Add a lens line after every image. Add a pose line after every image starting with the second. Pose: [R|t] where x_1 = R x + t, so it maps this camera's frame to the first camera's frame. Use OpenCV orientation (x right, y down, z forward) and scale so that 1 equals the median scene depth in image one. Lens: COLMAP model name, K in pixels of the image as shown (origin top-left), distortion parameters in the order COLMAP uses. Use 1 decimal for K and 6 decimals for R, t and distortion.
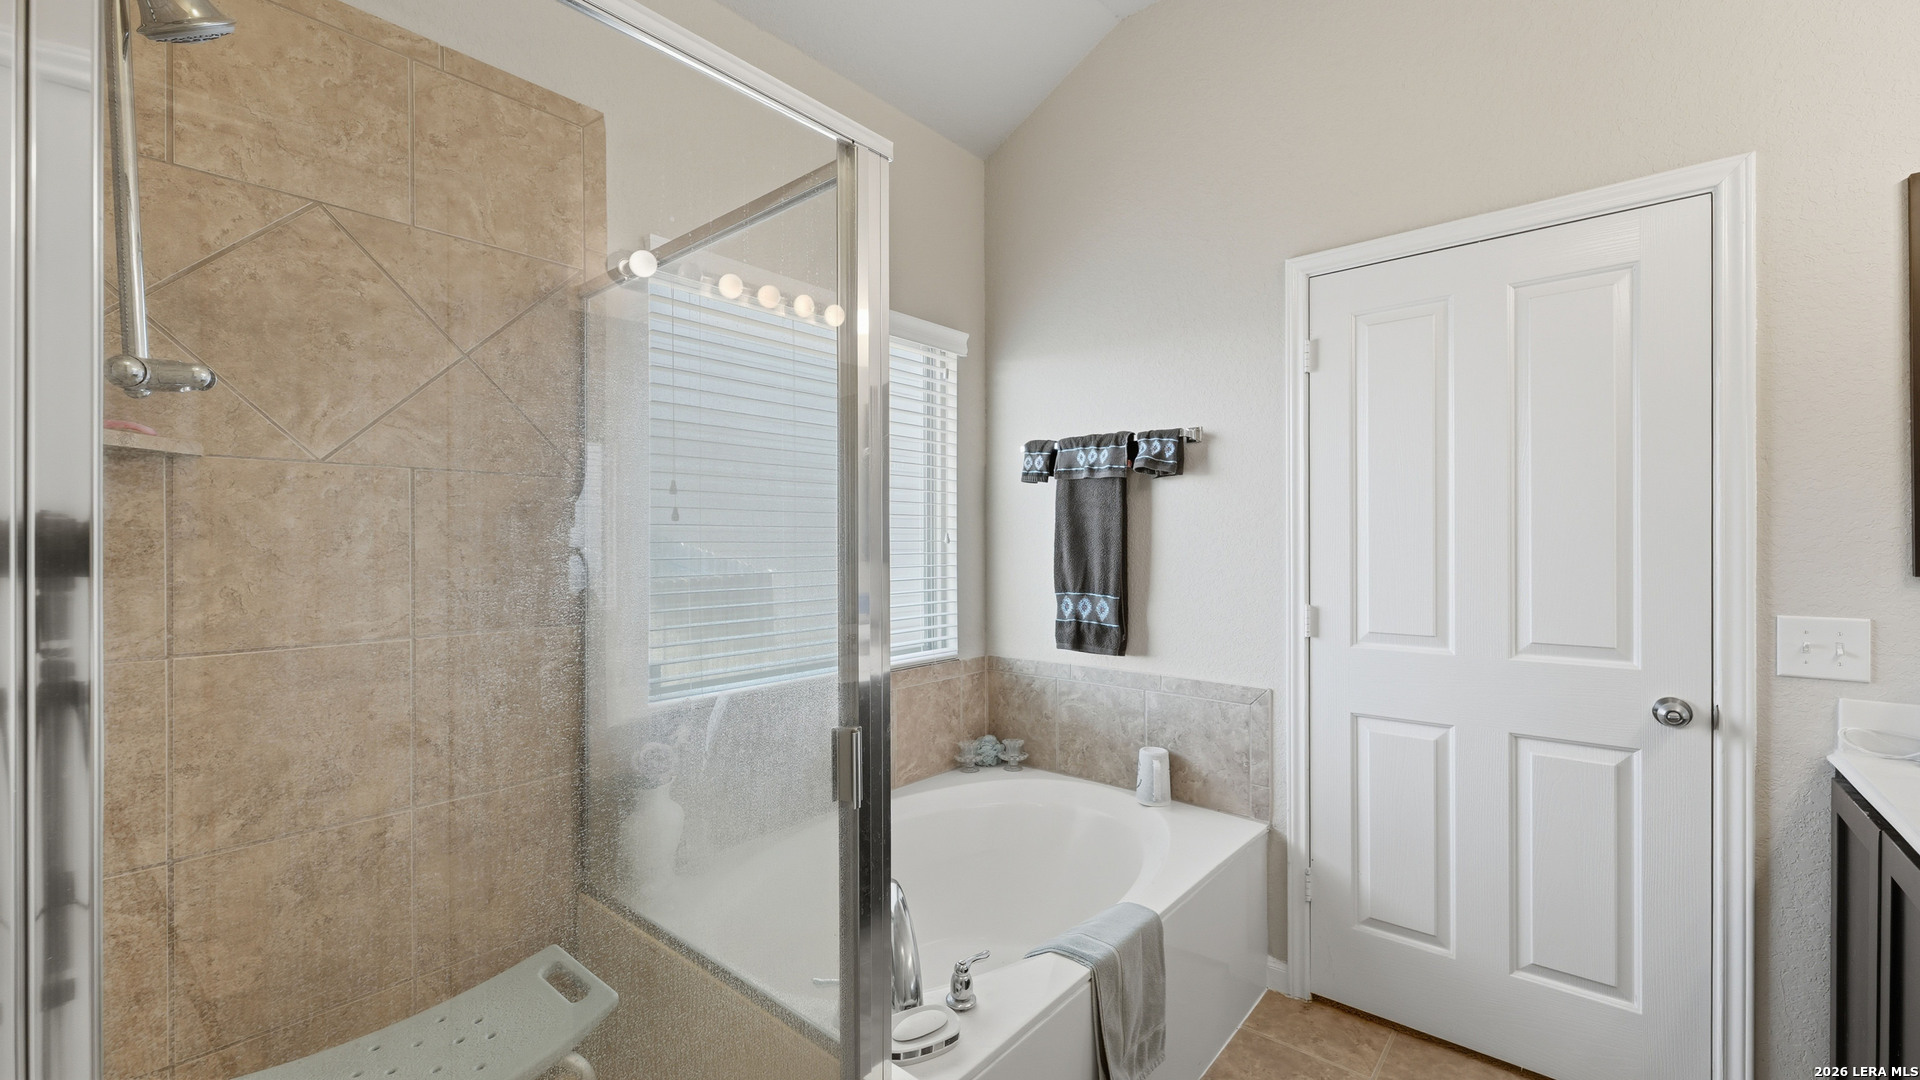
lens RADIAL K [[772.9, 0, 956.4], [0, 772.9, 540.4], [0, 0, 1]] dist [-0.001775, 0.000378]
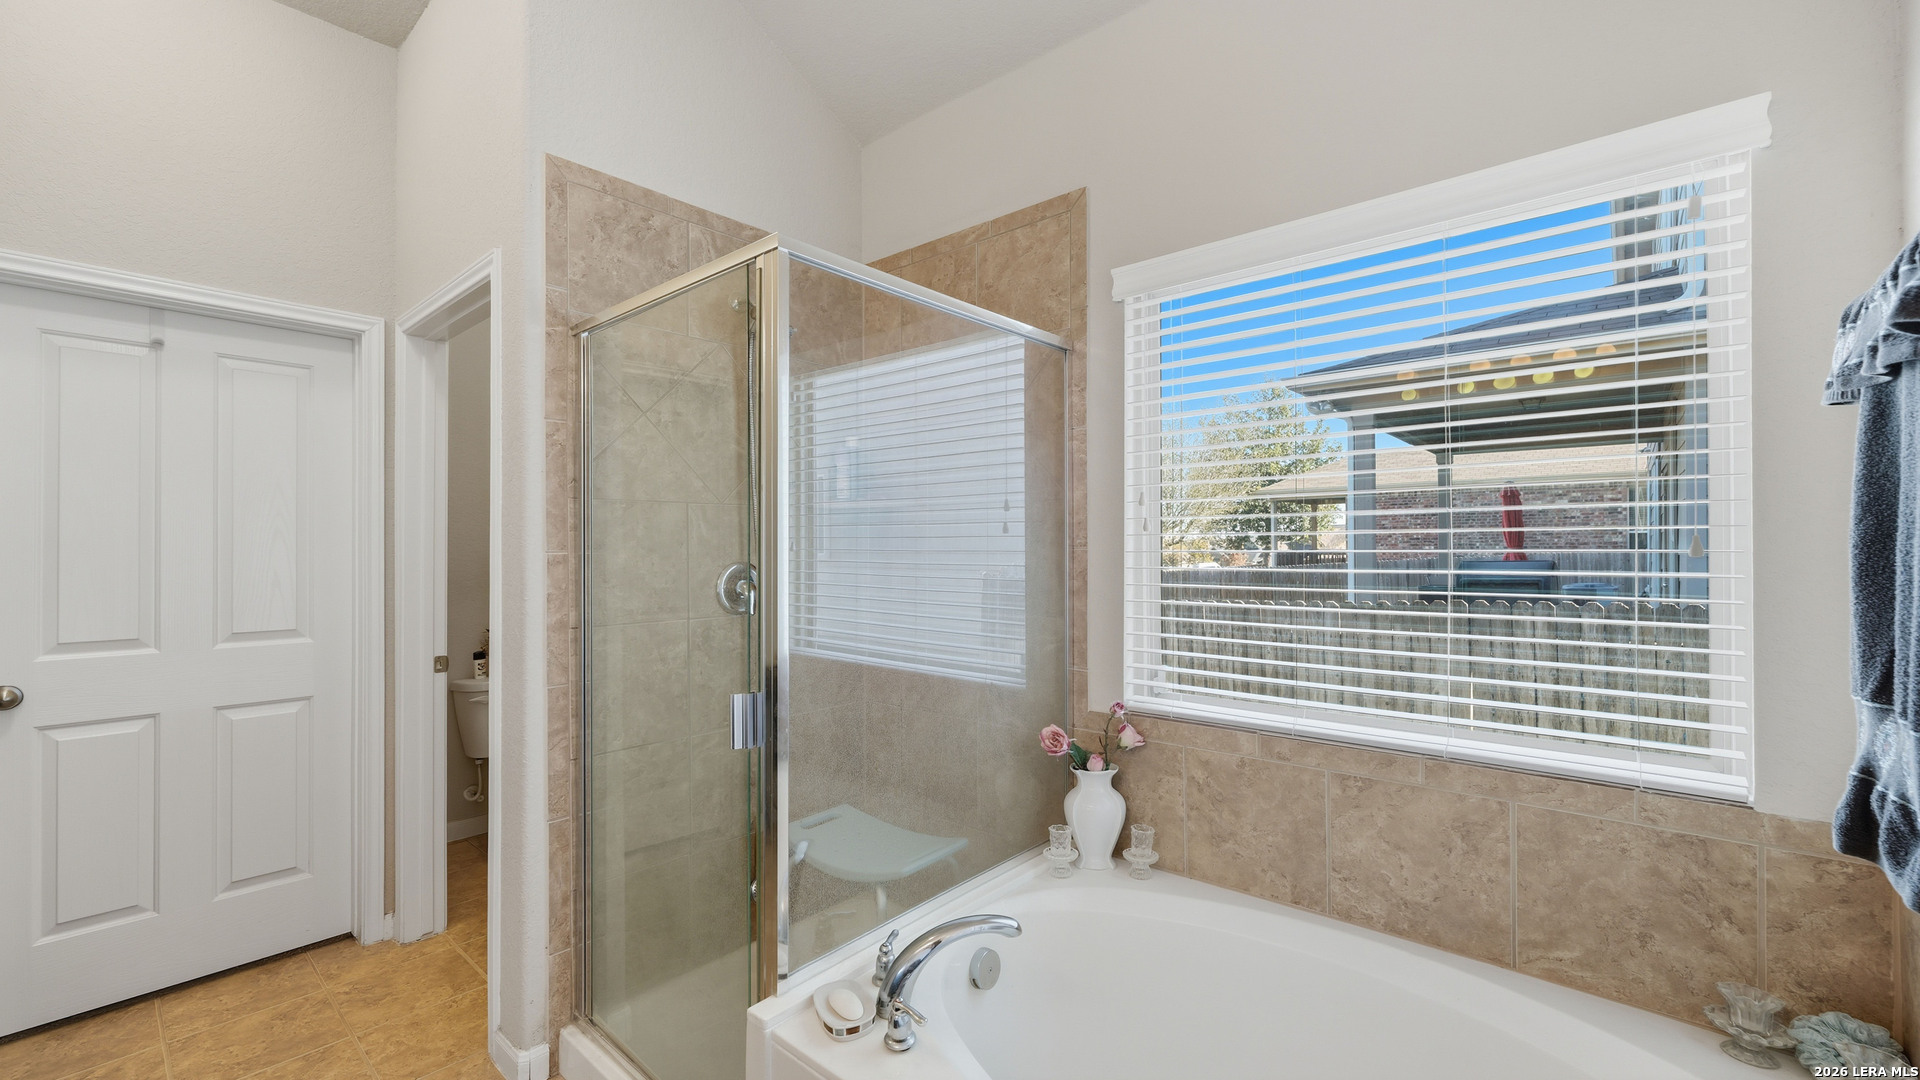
lens RADIAL K [[772.9, 0, 959.3], [0, 772.9, 543.3], [0, 0, 1]] dist [-0.001775, 0.000378]
pose [[-0.015508, 0.001020, -0.999879, 0.729049], [0.001921, 0.999998, 0.000990, -0.009256], [0.999878, -0.001905, -0.015509, 0.824688]]
